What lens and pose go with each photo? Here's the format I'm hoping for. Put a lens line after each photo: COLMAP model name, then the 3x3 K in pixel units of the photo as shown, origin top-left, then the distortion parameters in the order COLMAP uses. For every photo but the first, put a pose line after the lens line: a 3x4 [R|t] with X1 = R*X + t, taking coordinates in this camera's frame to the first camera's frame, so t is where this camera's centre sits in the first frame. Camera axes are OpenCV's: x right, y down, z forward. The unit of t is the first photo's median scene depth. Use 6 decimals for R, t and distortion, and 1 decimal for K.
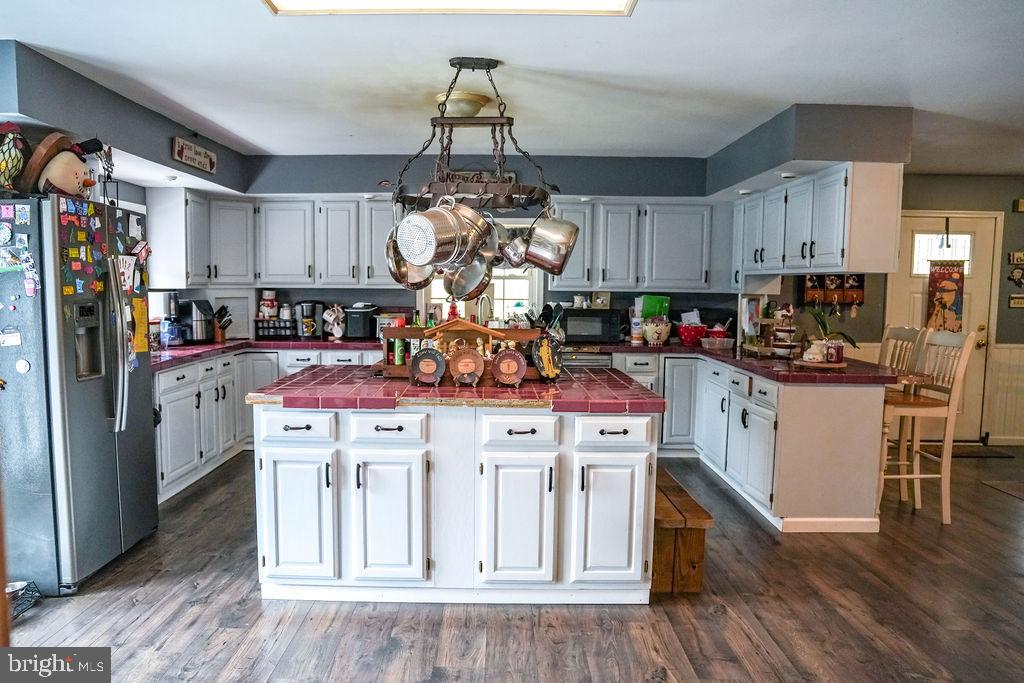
lens RADIAL K [[758.1, 0, 481.7], [0, 758.1, 359.2], [0, 0, 1]] dist [-0.154677, 0.134929]
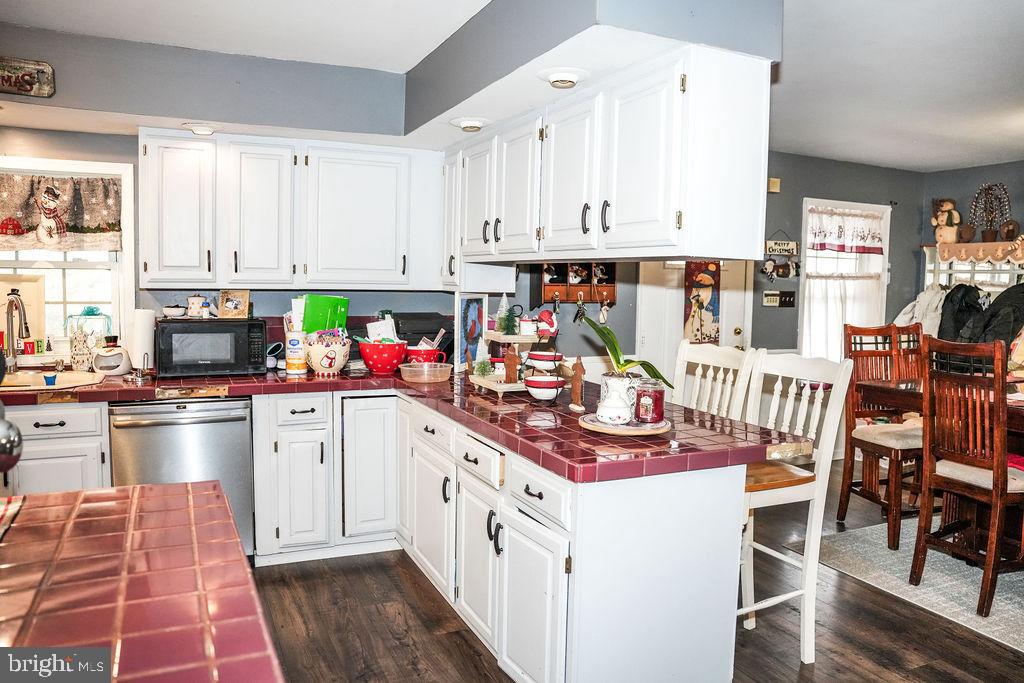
lens RADIAL K [[739.7, 0, 512.0], [0, 739.7, 341.5], [0, 0, 1]] dist [-0.129047, 0.103583]
pose [[0.897412, -0.028243, 0.440290, 0.101504], [0.031650, 0.999499, -0.000394, -0.041096], [-0.440058, 0.014289, 0.897856, 0.385175]]
